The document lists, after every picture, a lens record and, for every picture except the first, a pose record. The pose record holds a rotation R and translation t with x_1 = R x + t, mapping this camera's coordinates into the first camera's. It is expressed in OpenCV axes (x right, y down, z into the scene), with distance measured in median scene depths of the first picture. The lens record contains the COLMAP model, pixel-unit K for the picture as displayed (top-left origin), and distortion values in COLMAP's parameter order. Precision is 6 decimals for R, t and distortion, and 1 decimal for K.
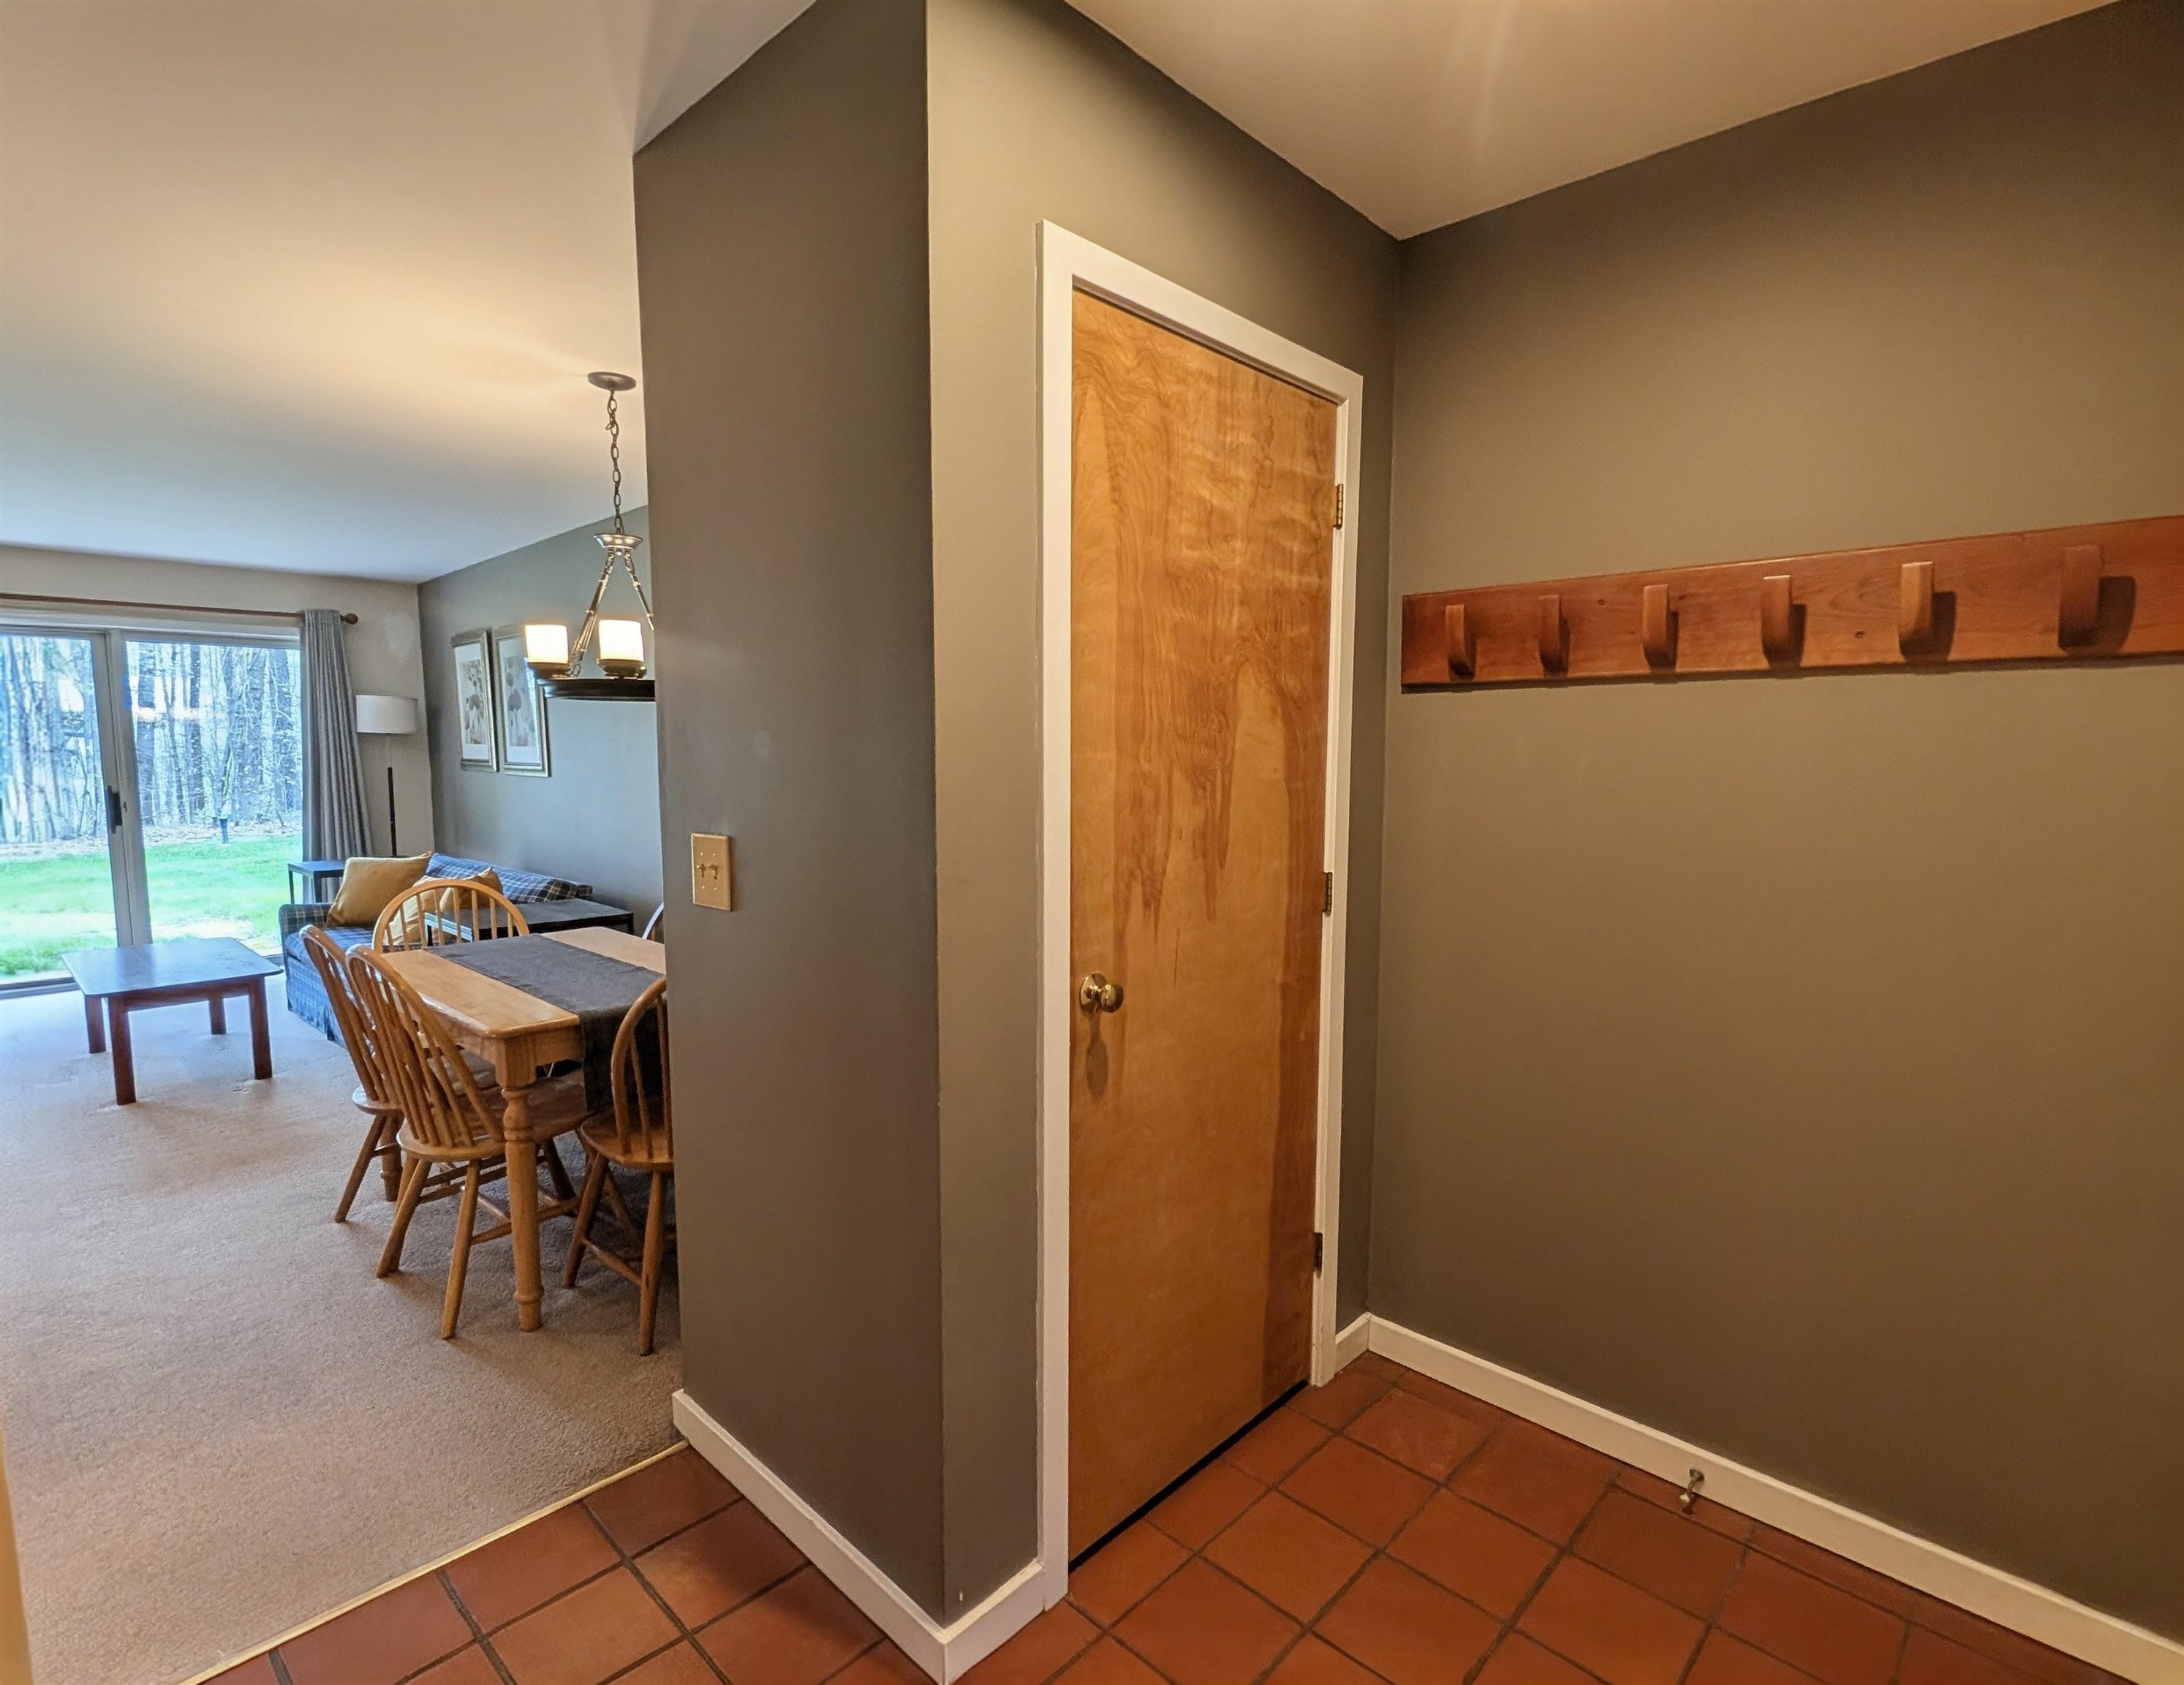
lens RADIAL K [[1073.6, 0, 1091.5], [0, 1073.6, 850.7], [0, 0, 1]] dist [0.003071, 0.000341]
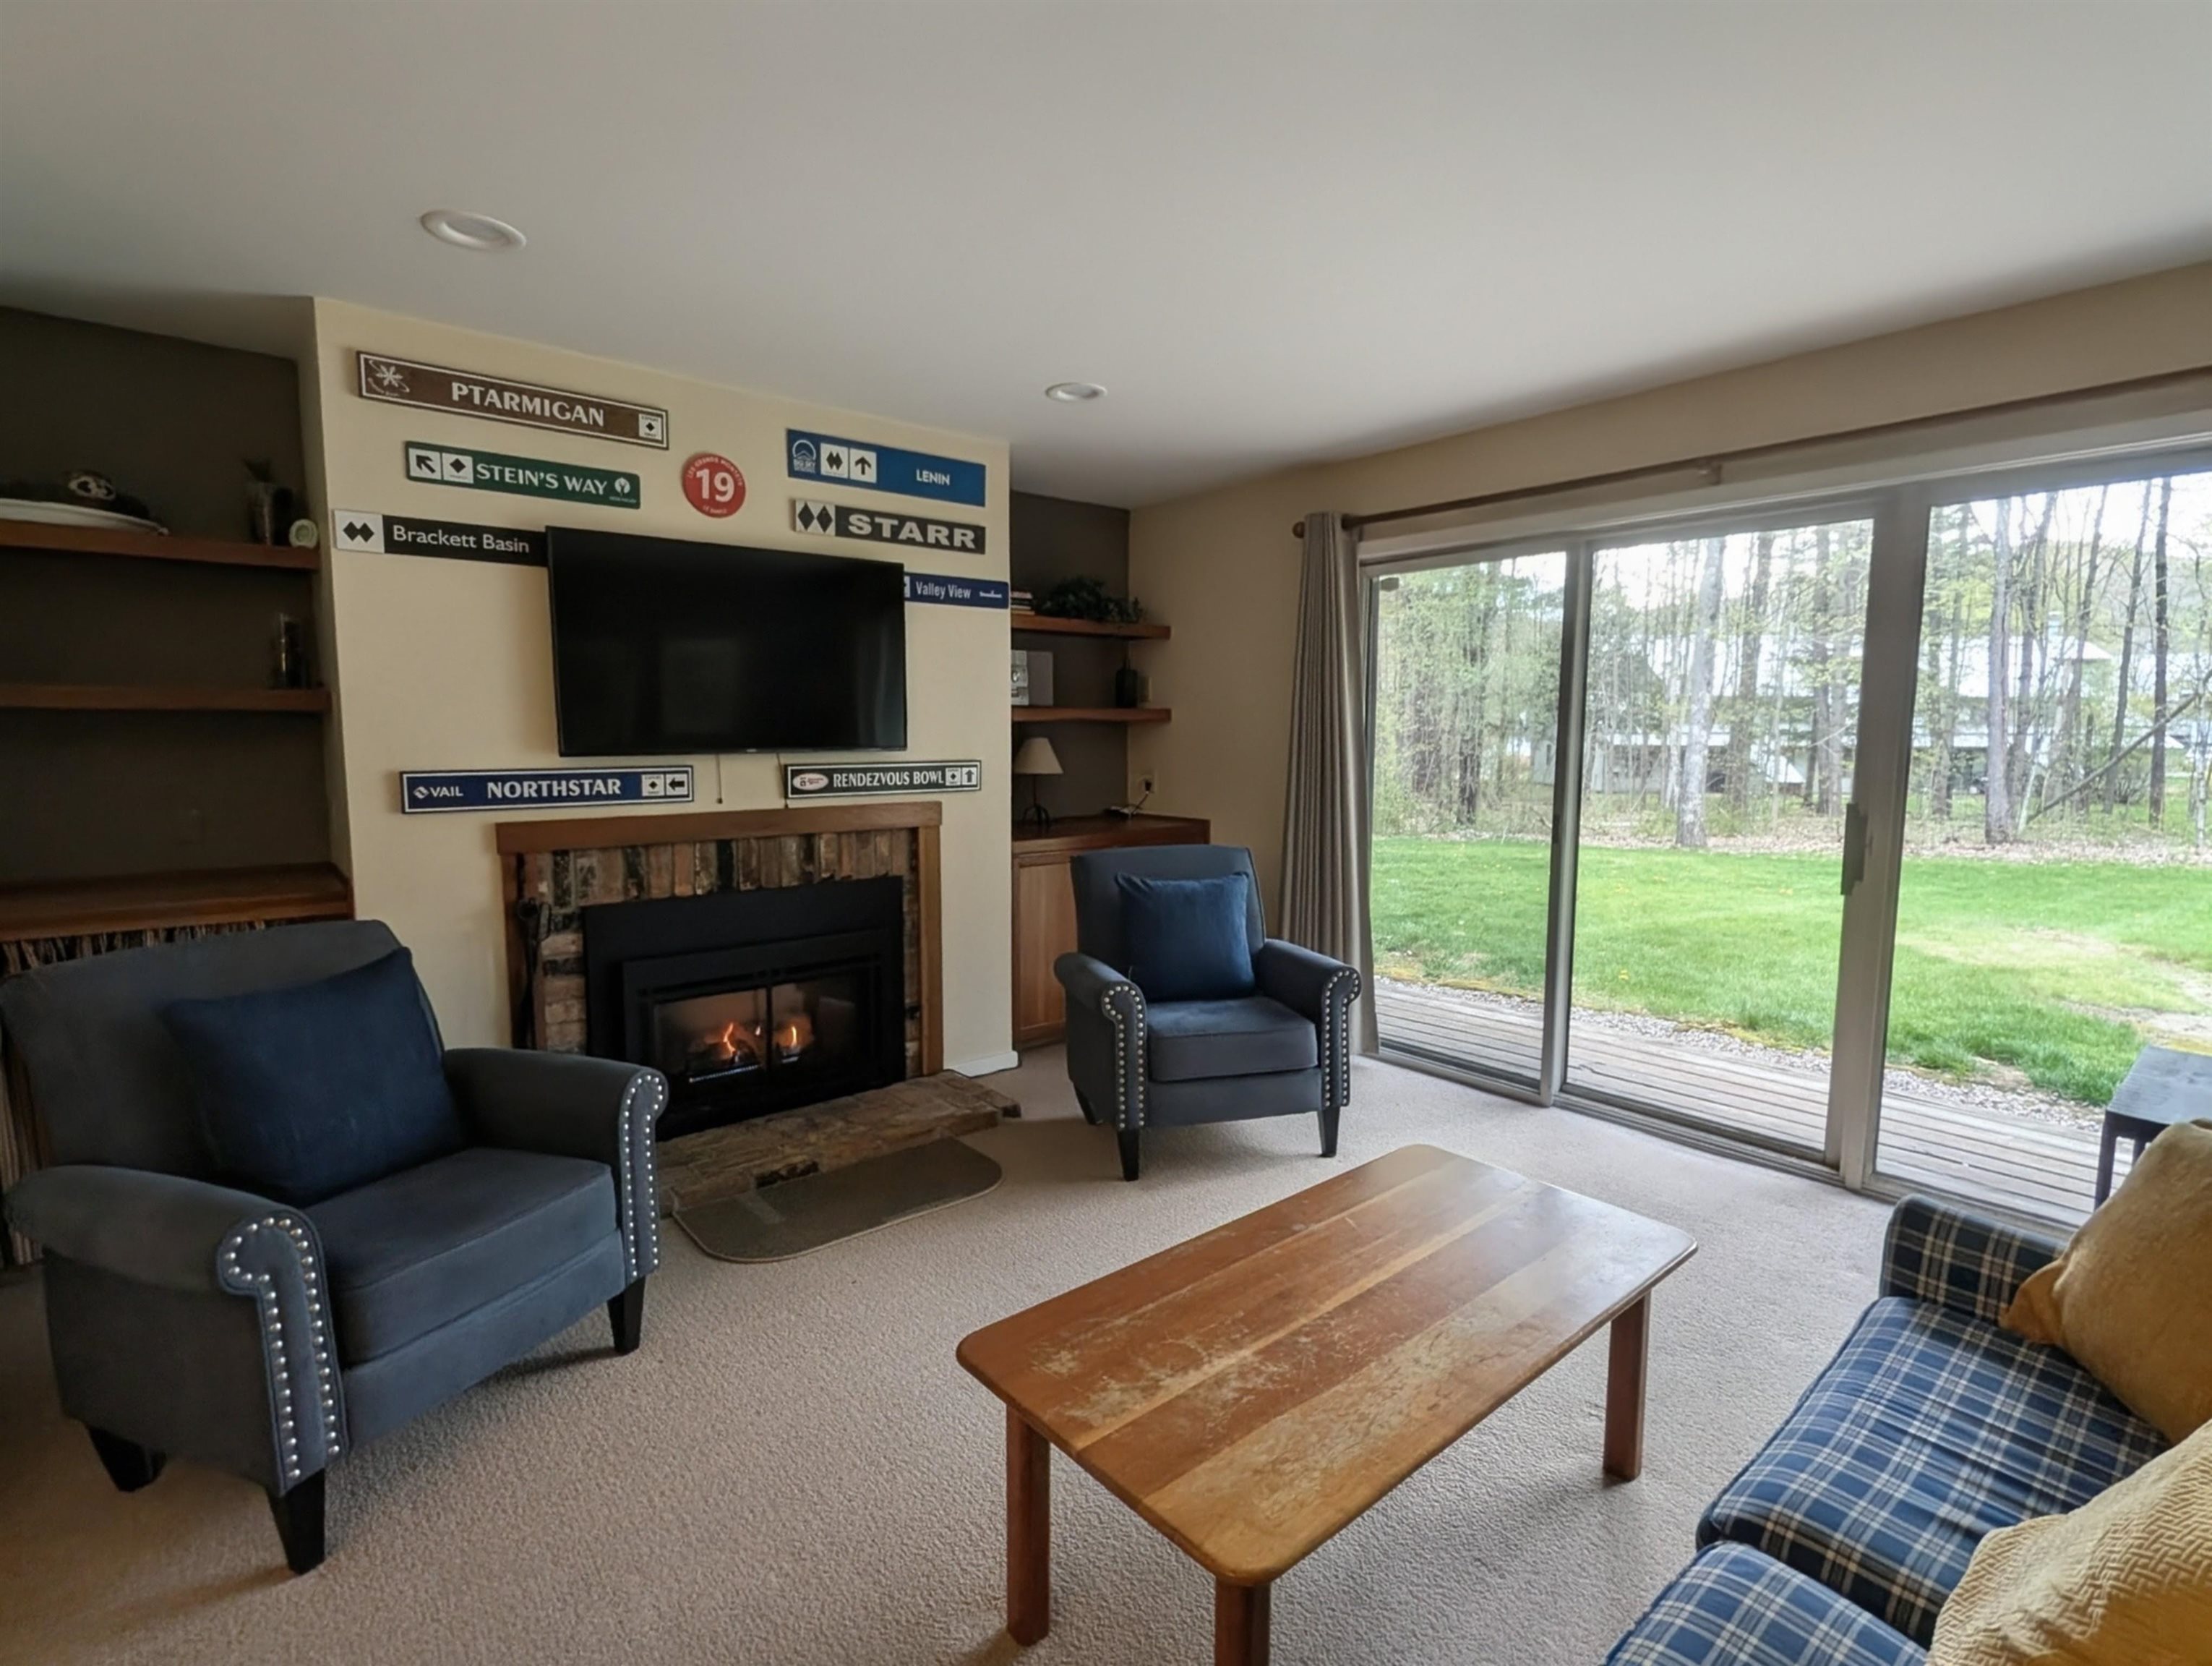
lens RADIAL K [[1071.9, 0, 1120.0], [0, 1071.9, 837.4], [0, 0, 1]] dist [0.001618, -0.001258]
pose [[-0.104250, 0.104731, -0.989021, -1.013041], [-0.104214, 0.987815, 0.115588, -0.181569], [0.989076, 0.115120, -0.092066, 1.926691]]
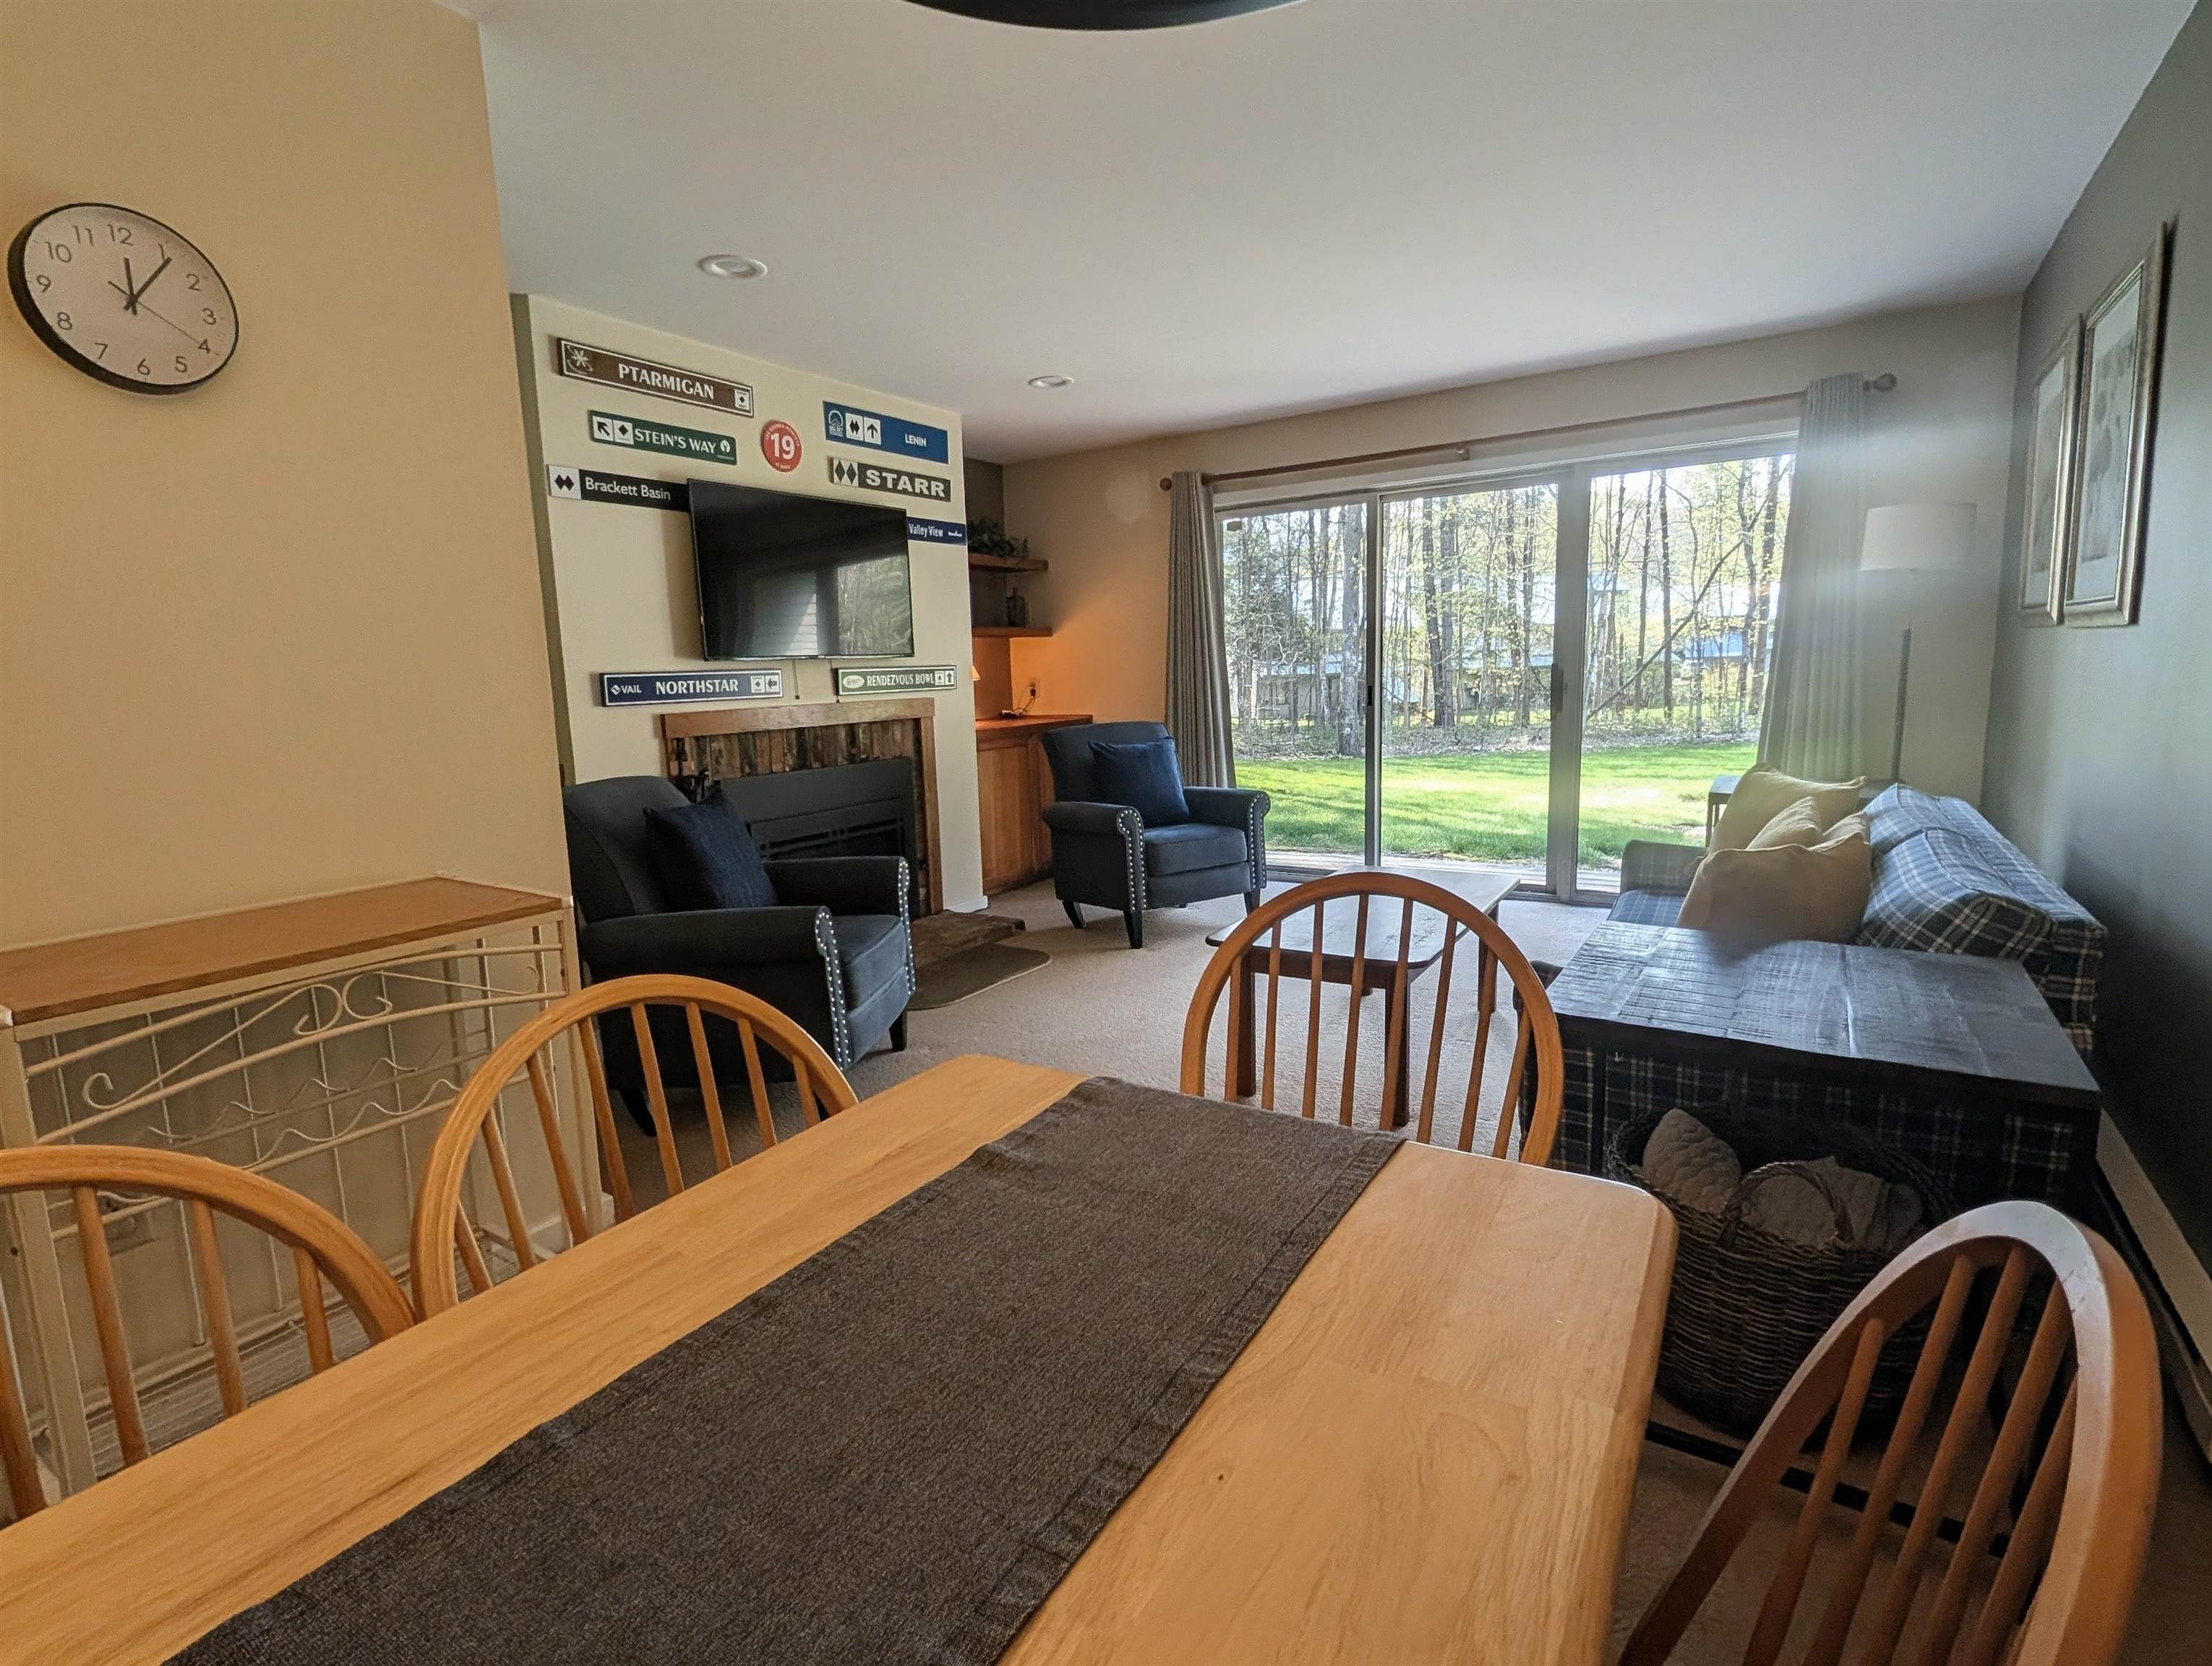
lens RADIAL K [[1076.9, 0, 1095.1], [0, 1076.9, 830.2], [0, 0, 1]] dist [-0.002900, 0.000129]
pose [[0.181861, 0.141172, -0.973138, -0.433438], [-0.066336, 0.989148, 0.131097, -0.049015], [0.981084, 0.040713, 0.189252, 1.381944]]
